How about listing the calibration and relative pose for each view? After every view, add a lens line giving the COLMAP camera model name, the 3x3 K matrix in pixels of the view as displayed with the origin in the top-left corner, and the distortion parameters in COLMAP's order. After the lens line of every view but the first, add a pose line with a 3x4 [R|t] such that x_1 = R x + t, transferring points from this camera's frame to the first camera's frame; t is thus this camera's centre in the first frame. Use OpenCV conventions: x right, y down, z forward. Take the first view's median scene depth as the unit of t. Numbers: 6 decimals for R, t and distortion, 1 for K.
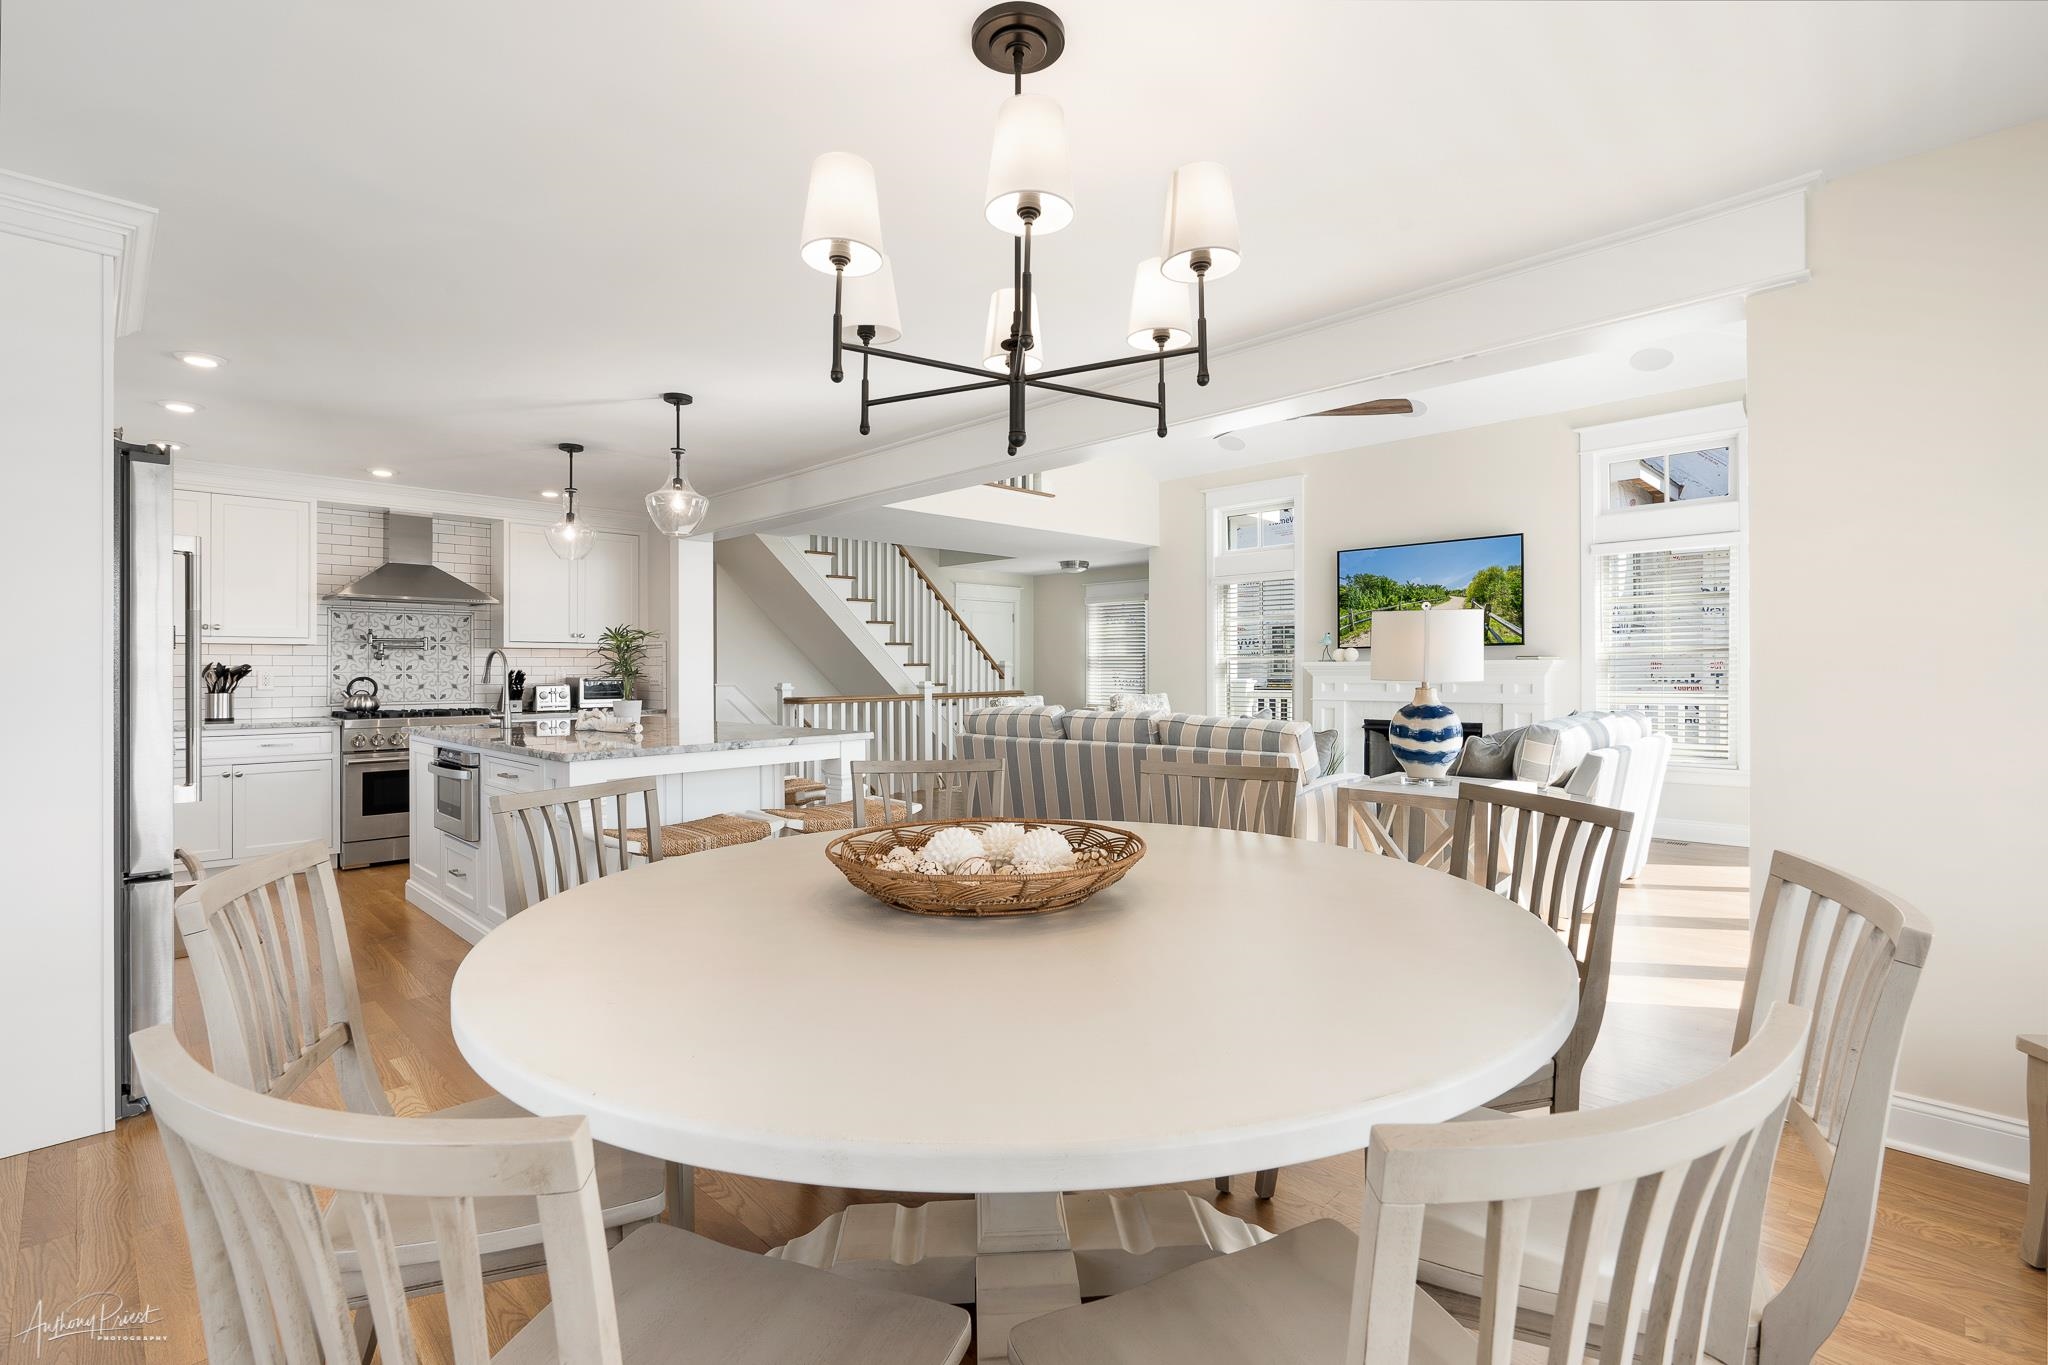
lens RADIAL K [[932.3, 0, 1023.0], [0, 932.3, 679.2], [0, 0, 1]] dist [-0.001430, 0.000384]
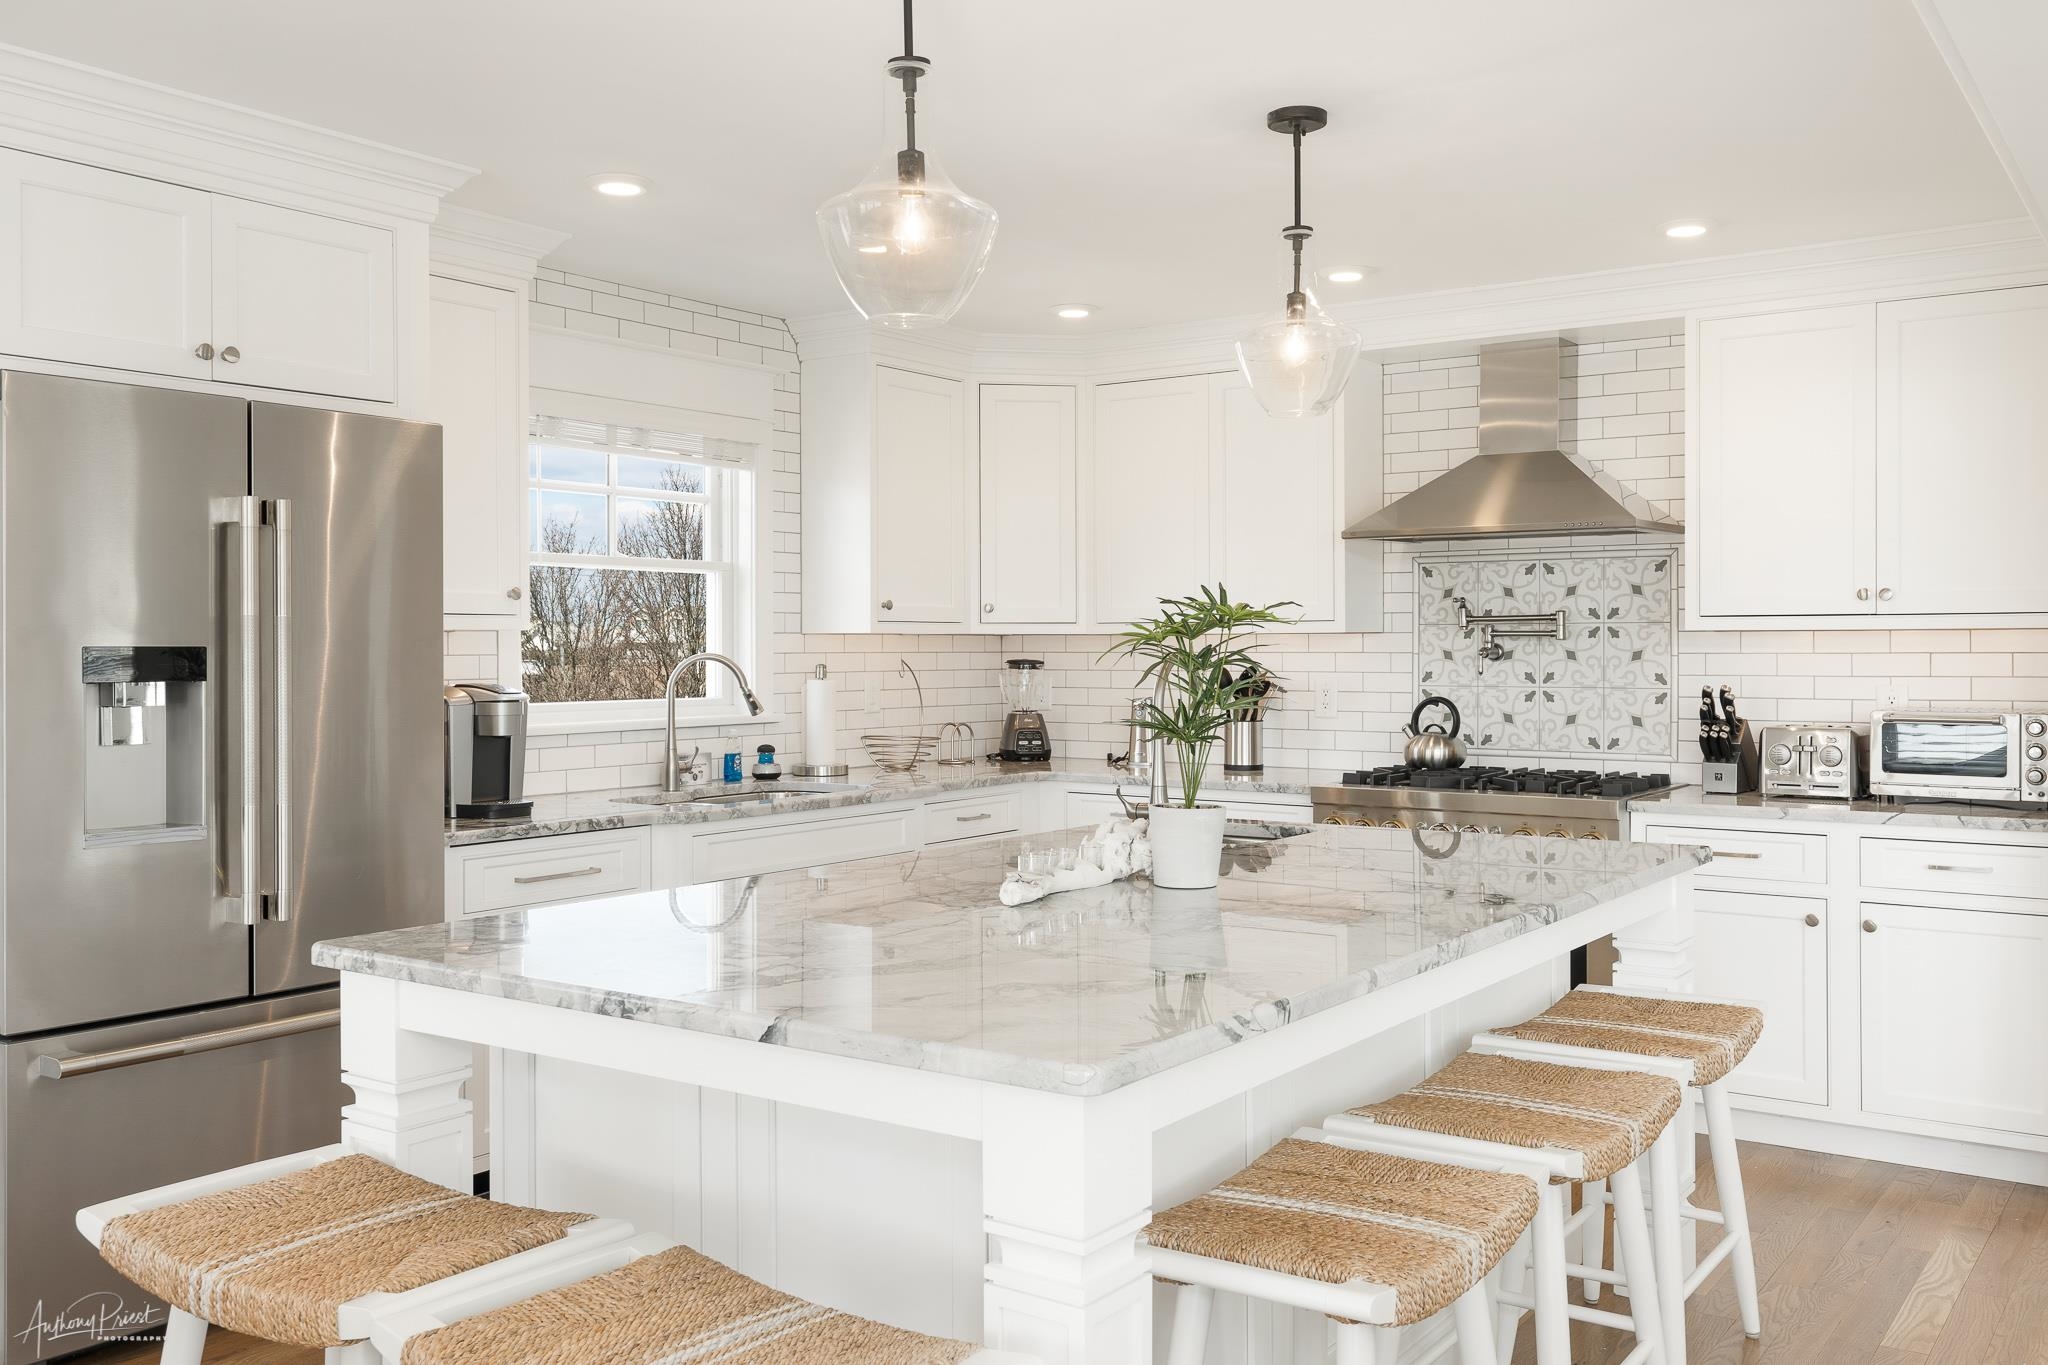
lens RADIAL K [[1784.6, 0, 1023.5], [0, 1784.6, 670.2], [0, 0, 1]] dist [0.002638, 0.001533]
pose [[0.154686, 0.016380, -0.987828, 0.169570], [-0.007188, 0.999855, 0.015454, -0.027830], [0.987938, 0.004710, 0.154781, 0.612162]]
